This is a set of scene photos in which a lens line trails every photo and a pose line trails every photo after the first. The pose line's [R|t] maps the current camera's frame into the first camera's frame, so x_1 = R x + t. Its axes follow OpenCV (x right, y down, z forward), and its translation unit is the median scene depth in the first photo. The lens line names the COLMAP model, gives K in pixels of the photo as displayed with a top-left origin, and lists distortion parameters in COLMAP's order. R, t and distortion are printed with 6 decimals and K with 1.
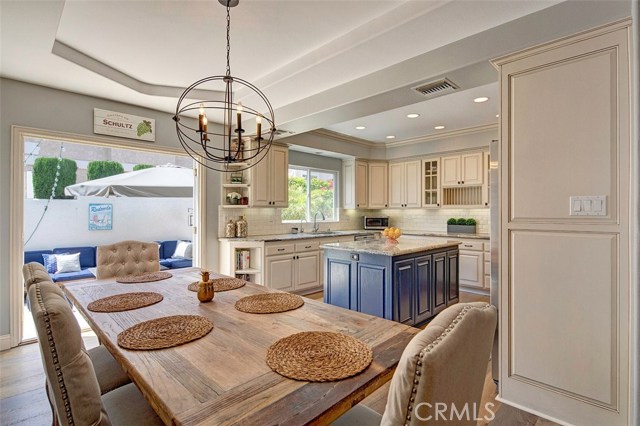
lens RADIAL K [[314.2, 0, 318.7], [0, 314.2, 211.5], [0, 0, 1]] dist [-0.002219, -0.001547]
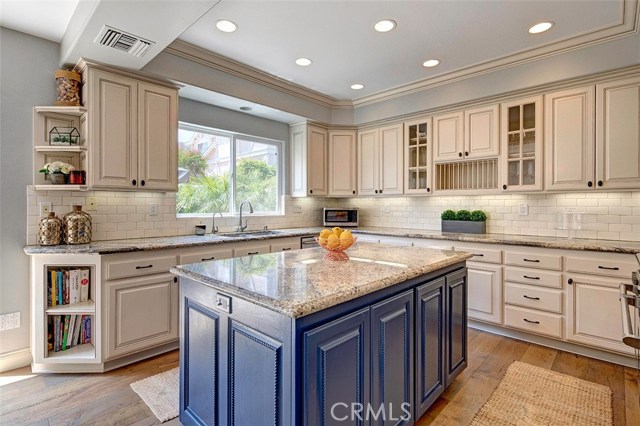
lens RADIAL K [[314.2, 0, 322.3], [0, 314.2, 208.4], [0, 0, 1]] dist [-0.002219, -0.001547]
pose [[0.999218, -0.000039, 0.039545, 0.136542], [-0.000292, 0.999965, 0.008384, 0.012271], [-0.039544, -0.008389, 0.999183, 0.361881]]
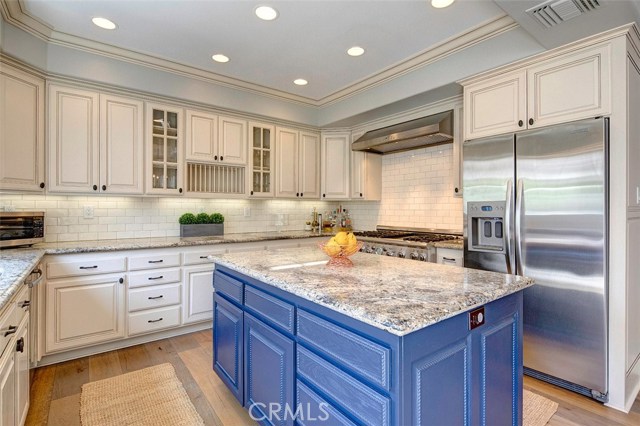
lens RADIAL K [[314.2, 0, 336.9], [0, 314.2, 207.9], [0, 0, 1]] dist [-0.002219, -0.001547]
pose [[0.095548, 0.003775, 0.995418, -0.165064], [-0.002671, 0.999990, -0.003536, 0.012058], [-0.995421, -0.002321, 0.095557, 0.676320]]
